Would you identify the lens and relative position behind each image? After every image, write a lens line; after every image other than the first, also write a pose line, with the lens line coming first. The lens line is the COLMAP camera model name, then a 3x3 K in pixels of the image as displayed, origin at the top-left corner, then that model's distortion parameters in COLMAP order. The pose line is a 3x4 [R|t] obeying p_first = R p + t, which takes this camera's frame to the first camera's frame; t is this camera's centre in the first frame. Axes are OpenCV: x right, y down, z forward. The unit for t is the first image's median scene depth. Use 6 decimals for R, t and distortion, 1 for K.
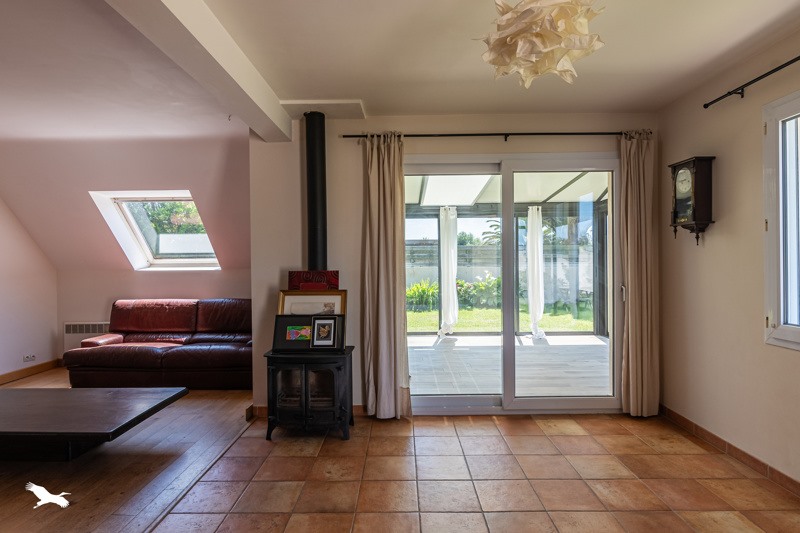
lens RADIAL K [[435.8, 0, 401.0], [0, 435.8, 265.9], [0, 0, 1]] dist [-0.004689, -0.000958]
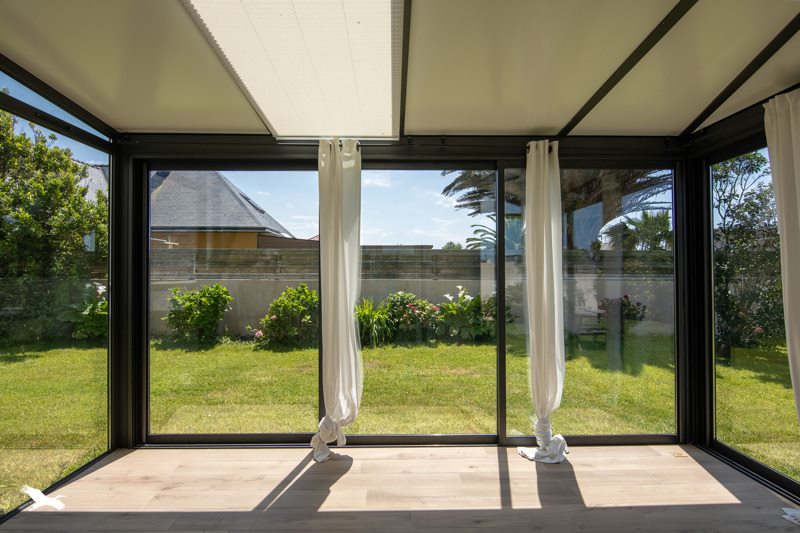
lens RADIAL K [[435.8, 0, 395.3], [0, 435.8, 270.1], [0, 0, 1]] dist [-0.004689, -0.000958]
pose [[0.999935, 0.008623, 0.007417, 0.299707], [-0.008505, 0.999839, -0.015816, -0.006437], [-0.007553, 0.015752, 0.999847, 1.075867]]
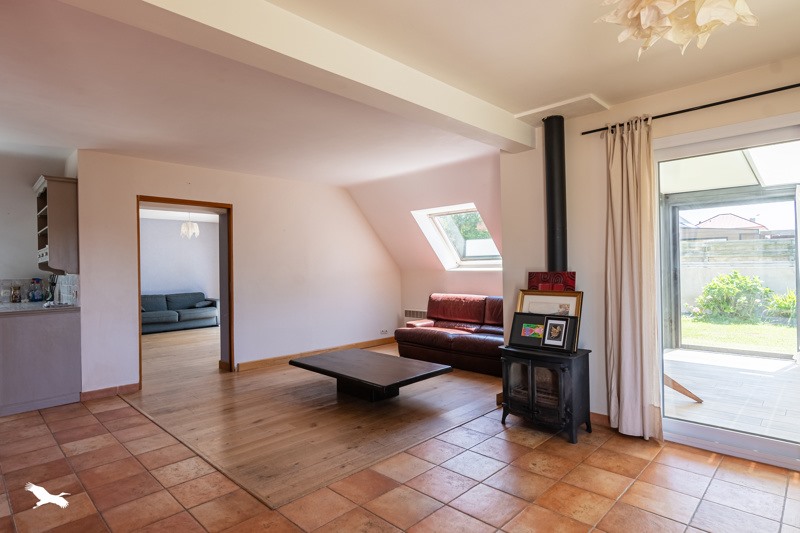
lens RADIAL K [[435.8, 0, 396.8], [0, 435.8, 266.1], [0, 0, 1]] dist [-0.004689, -0.000958]
pose [[0.712936, -0.004513, -0.701214, 0.226980], [0.005505, 0.999984, -0.000839, -0.002995], [0.701207, -0.003262, 0.712950, 0.014260]]
